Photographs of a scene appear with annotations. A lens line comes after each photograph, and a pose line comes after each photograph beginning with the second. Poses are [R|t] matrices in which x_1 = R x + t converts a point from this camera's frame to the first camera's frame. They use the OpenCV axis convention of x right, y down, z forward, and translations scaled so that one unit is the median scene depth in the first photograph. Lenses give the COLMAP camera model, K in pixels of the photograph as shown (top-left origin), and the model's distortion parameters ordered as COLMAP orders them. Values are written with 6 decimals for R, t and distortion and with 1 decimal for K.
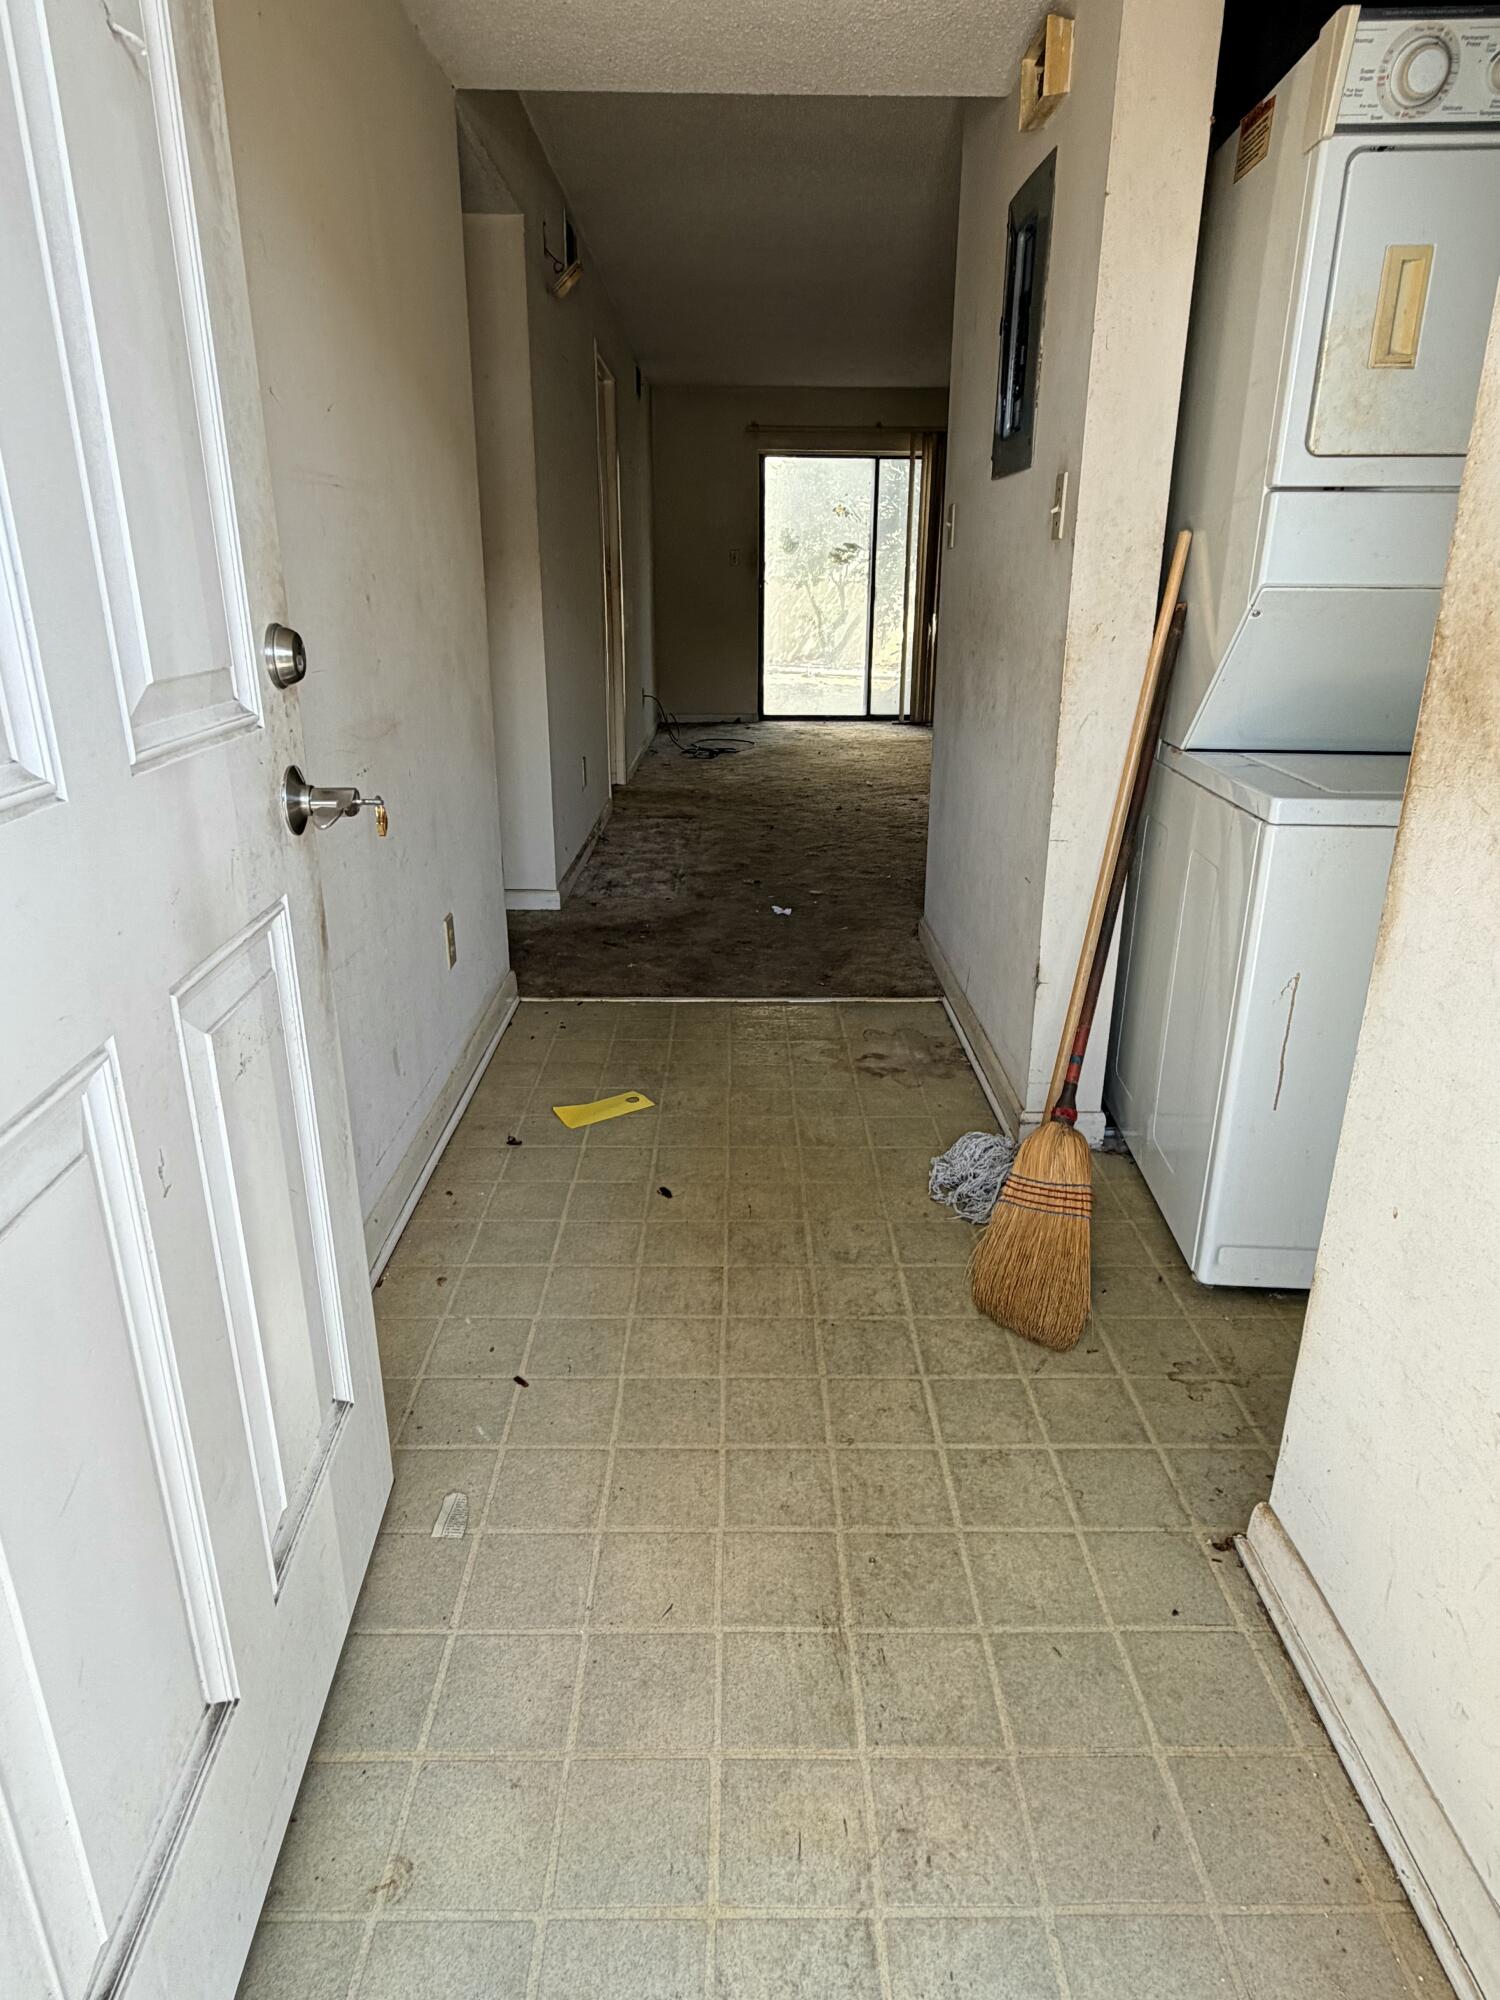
lens RADIAL K [[1183.6, 0, 751.6], [0, 1183.6, 1004.5], [0, 0, 1]] dist [-0.000710, 0.002769]
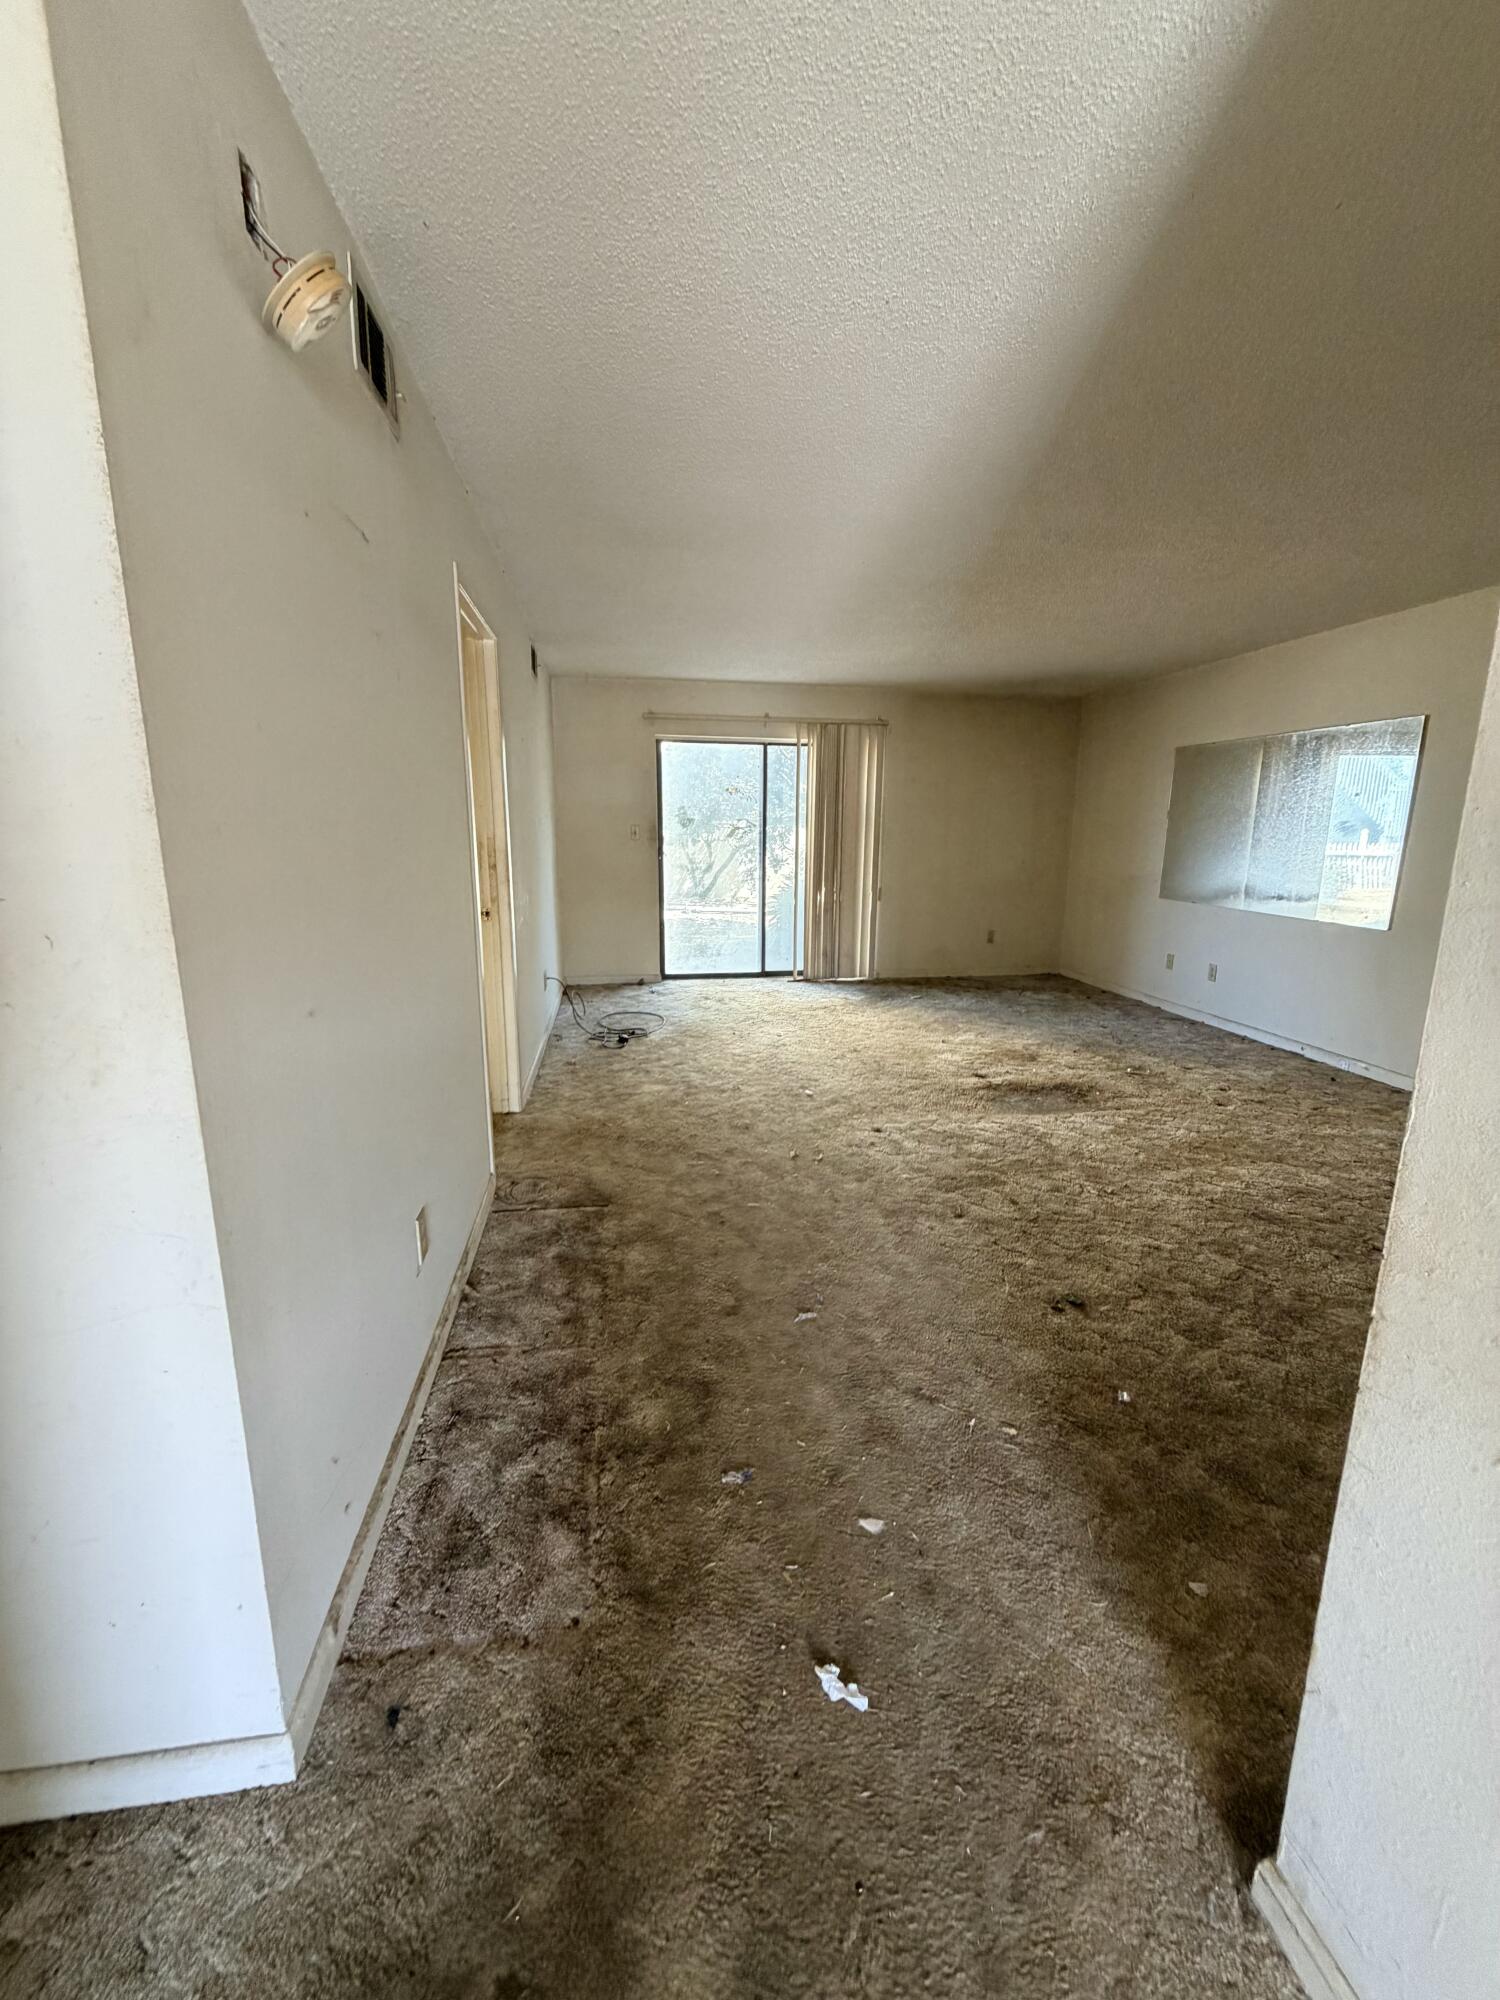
lens RADIAL K [[804.9, 0, 749.5], [0, 804.9, 987.3], [0, 0, 1]] dist [0.001486, -0.000054]
pose [[0.989287, -0.028893, 0.143099, -0.020218], [0.049563, 0.988472, -0.143065, -0.136952], [-0.137315, 0.148625, 0.979314, 0.312438]]
